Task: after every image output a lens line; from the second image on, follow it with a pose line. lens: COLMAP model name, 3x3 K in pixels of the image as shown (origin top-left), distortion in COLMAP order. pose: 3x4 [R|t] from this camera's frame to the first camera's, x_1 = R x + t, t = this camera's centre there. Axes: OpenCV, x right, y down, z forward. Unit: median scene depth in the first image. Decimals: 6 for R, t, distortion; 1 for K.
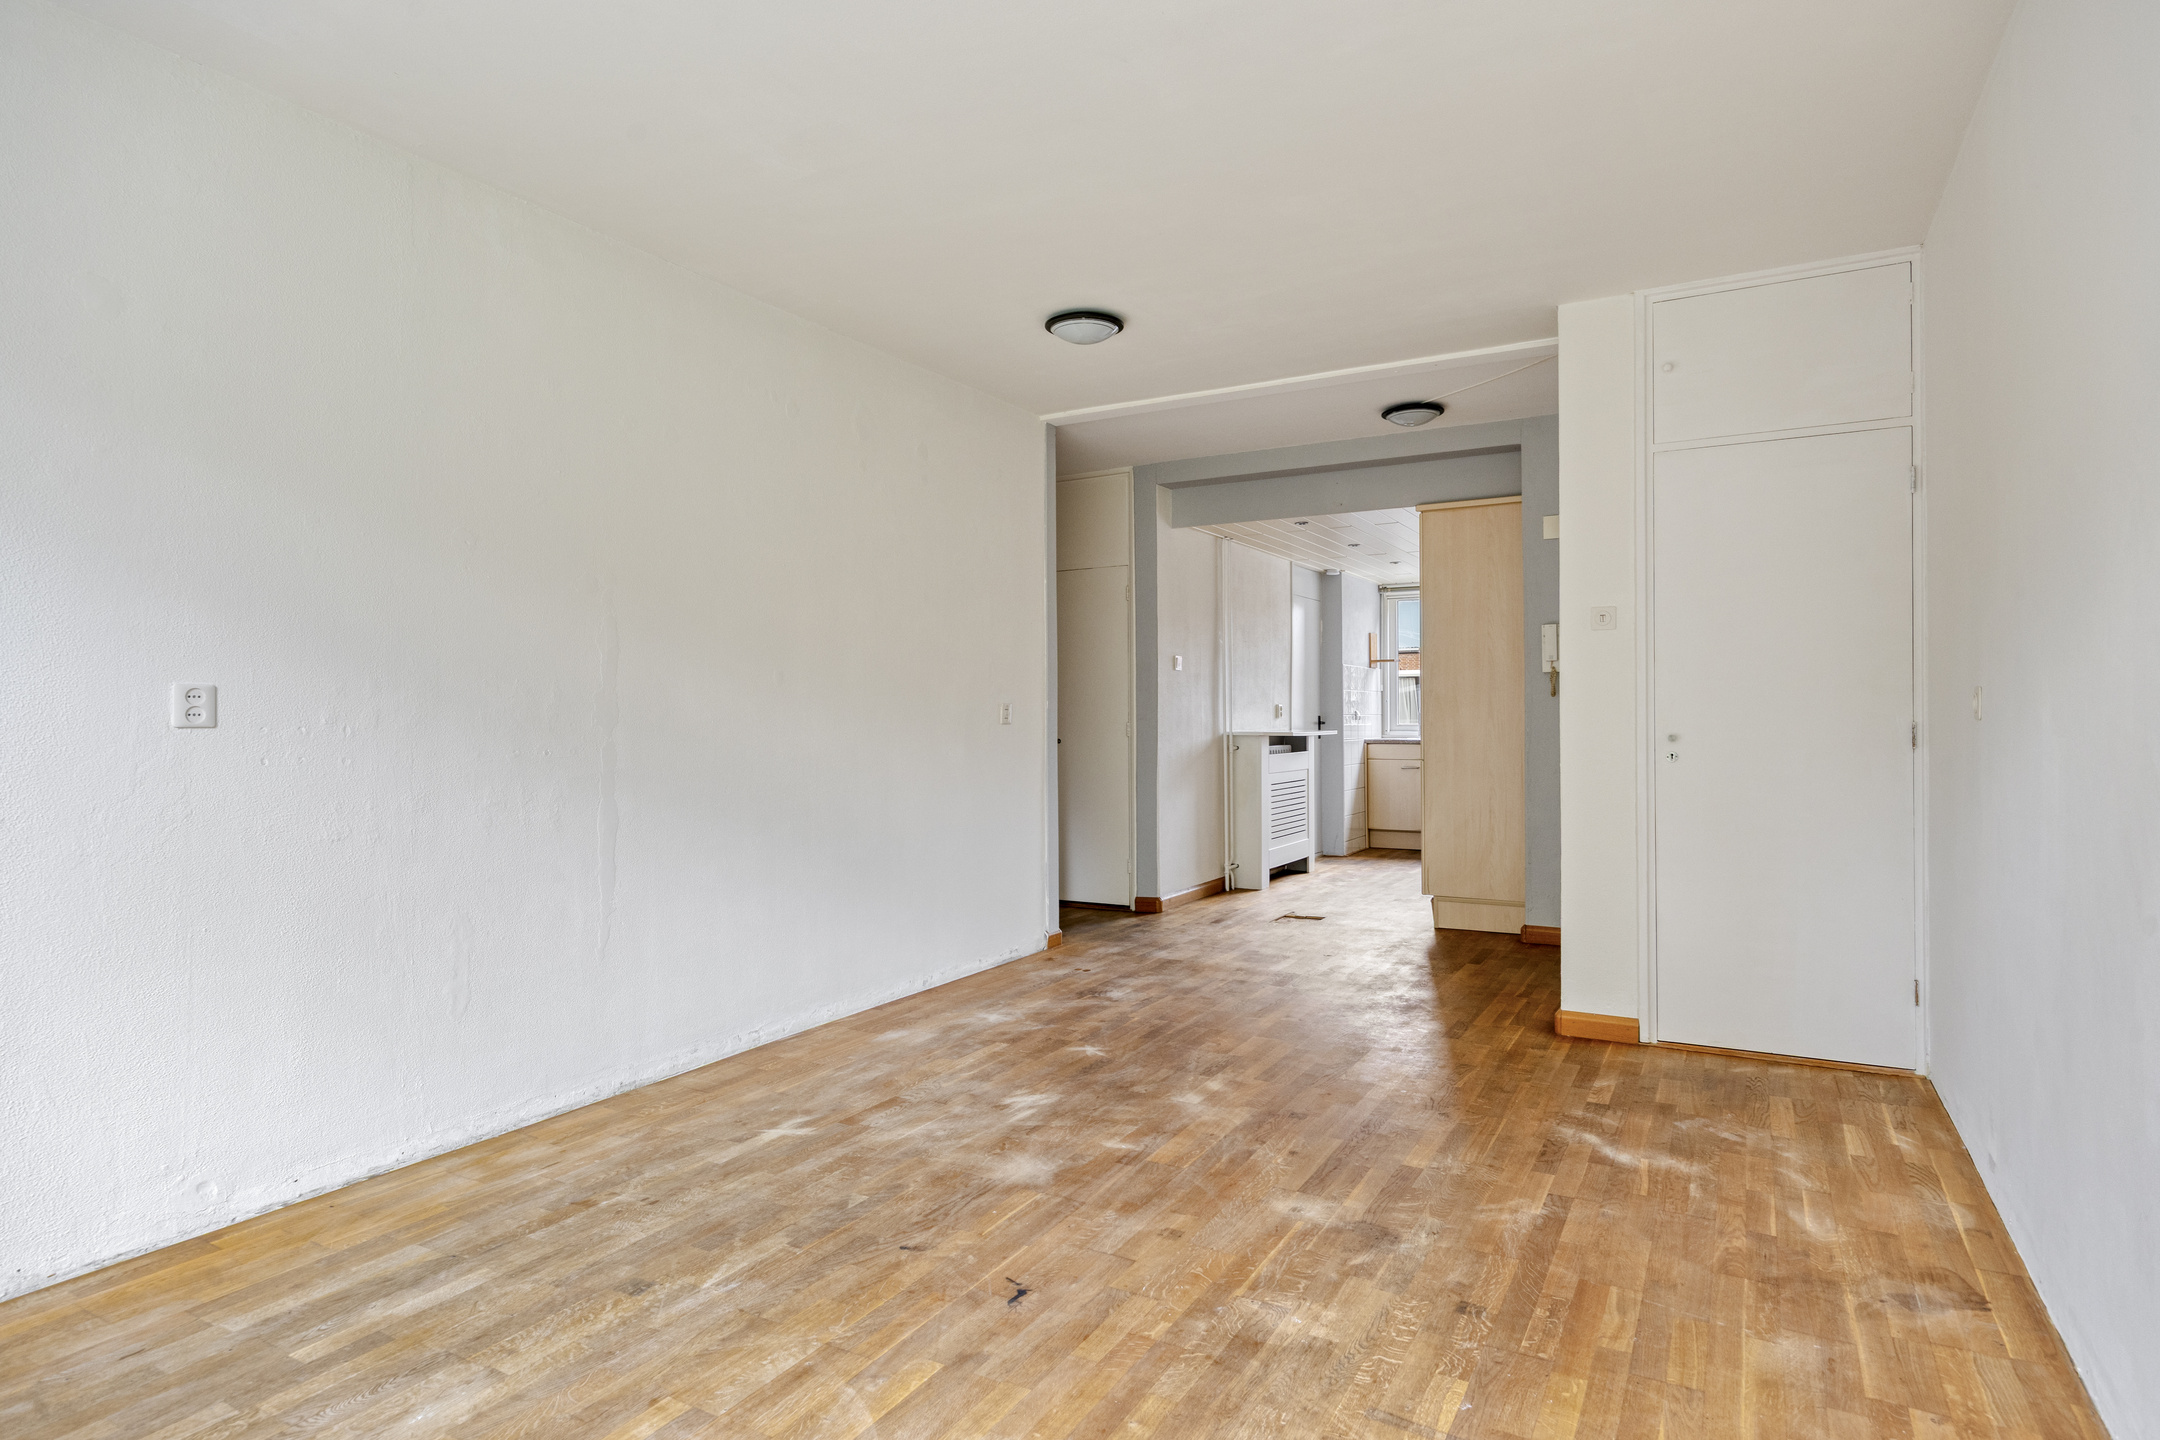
lens RADIAL K [[1178.8, 0, 1080.0], [0, 1178.8, 720.0], [0, 0, 1]] dist [0.002083, -0.001724]
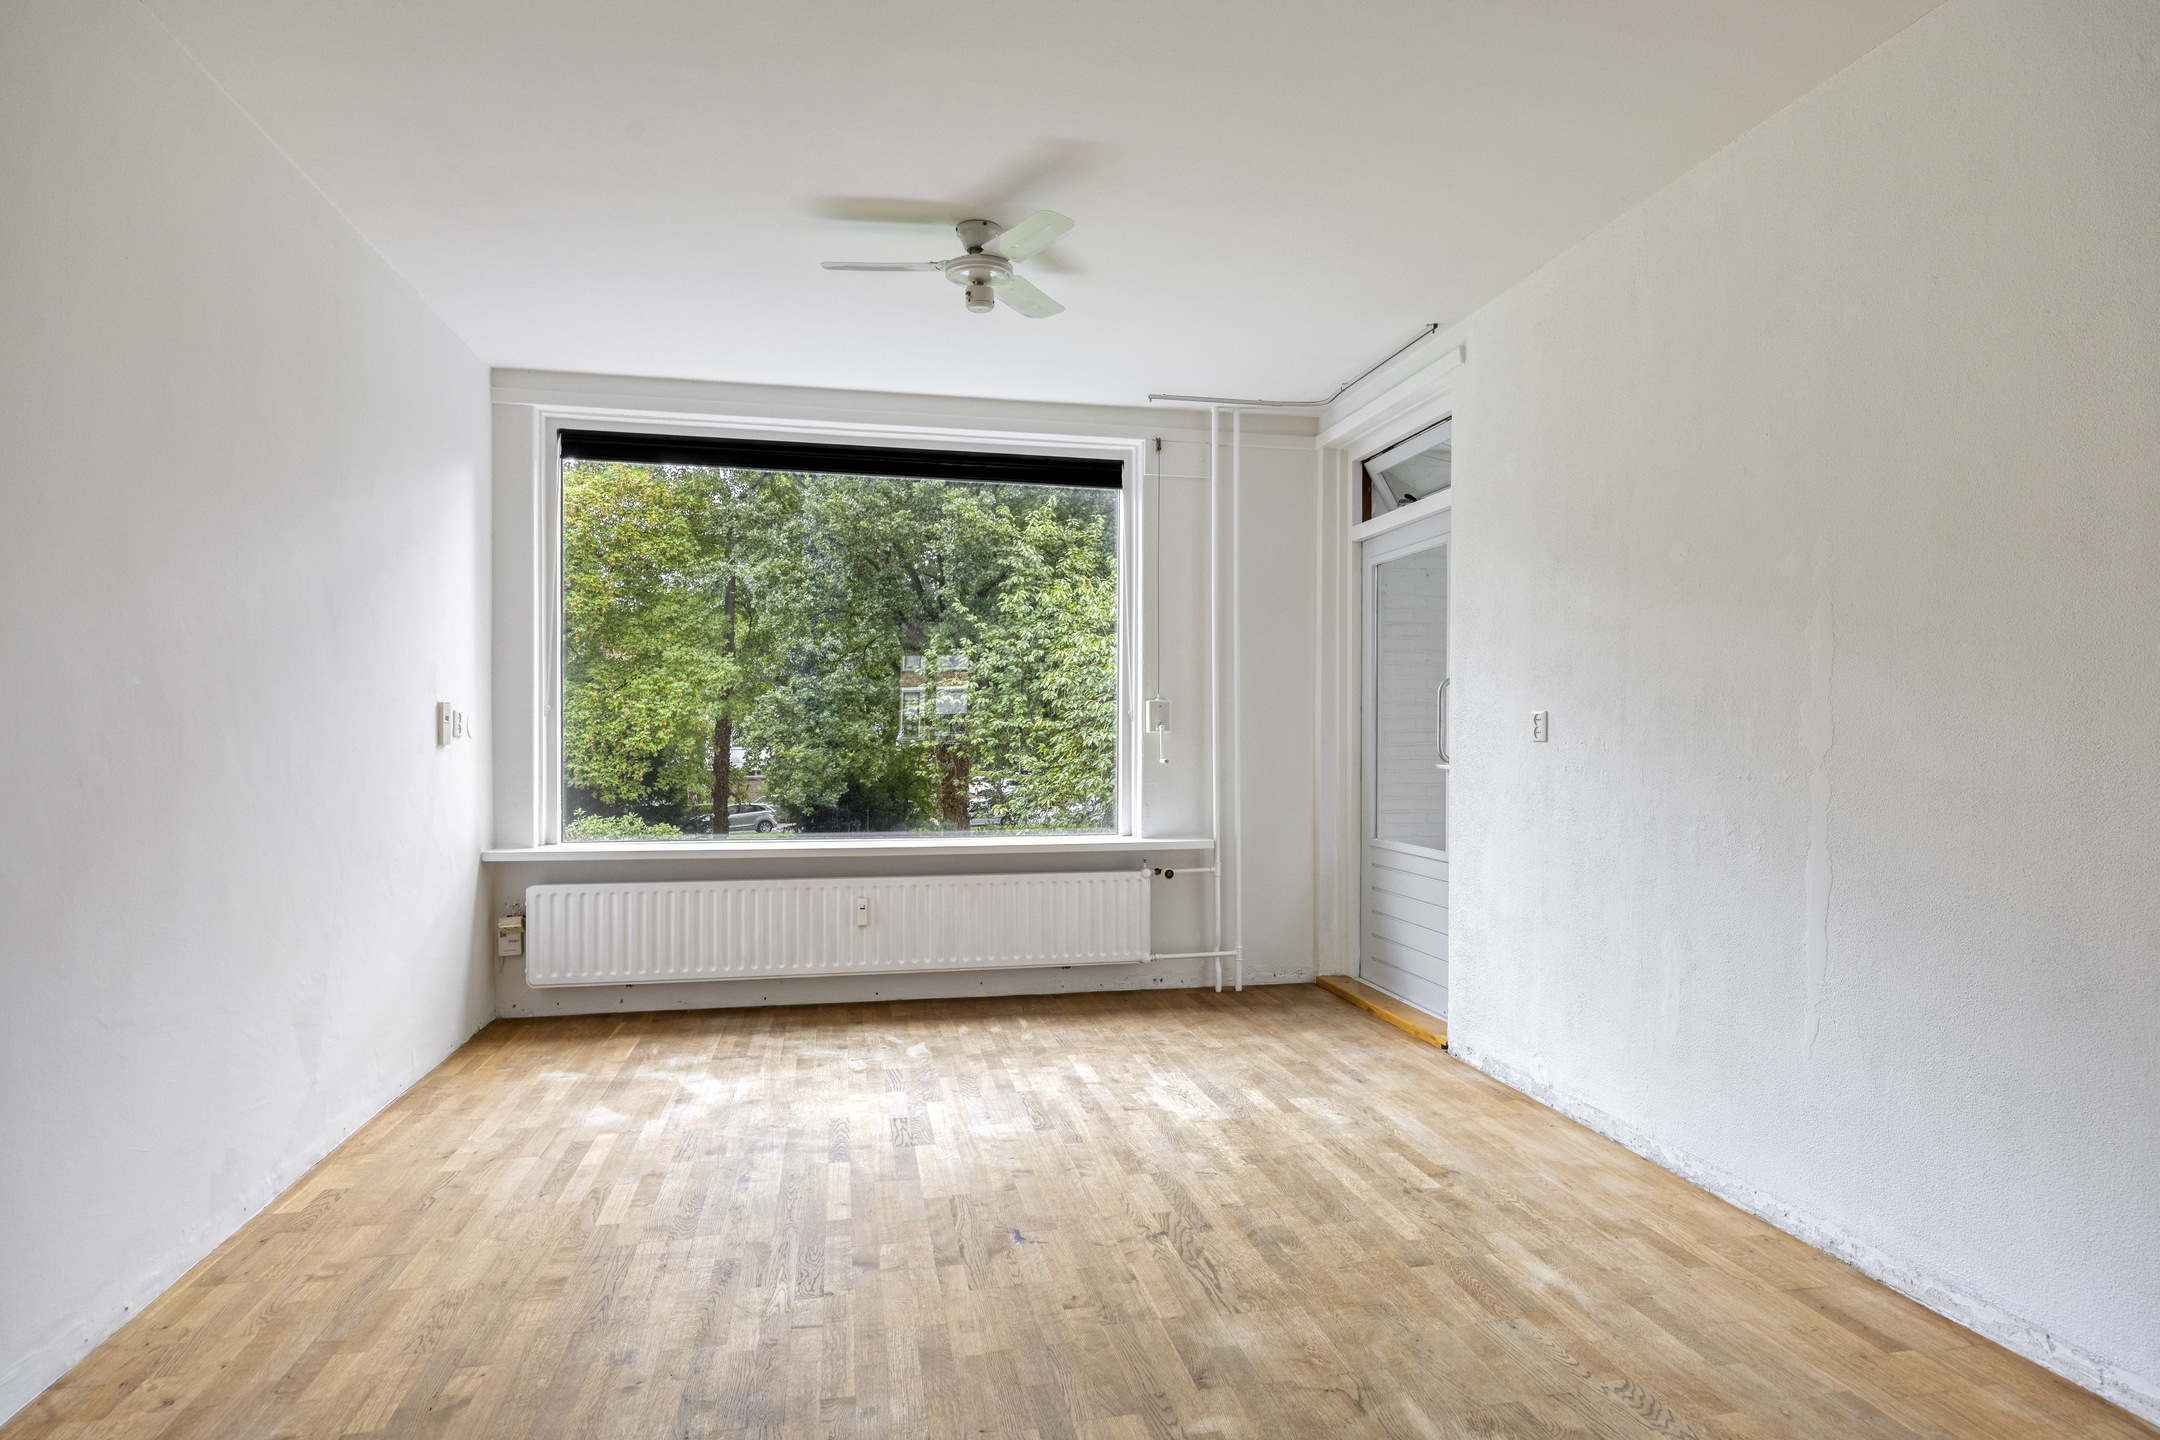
lens RADIAL K [[1178.8, 0, 1080.0], [0, 1178.8, 720.0], [0, 0, 1]] dist [0.002083, -0.001724]
pose [[-0.752457, -0.004212, -0.658627, 0.539373], [-0.002320, 0.999990, -0.003745, -0.009512], [0.658637, -0.001290, -0.752460, 1.546097]]
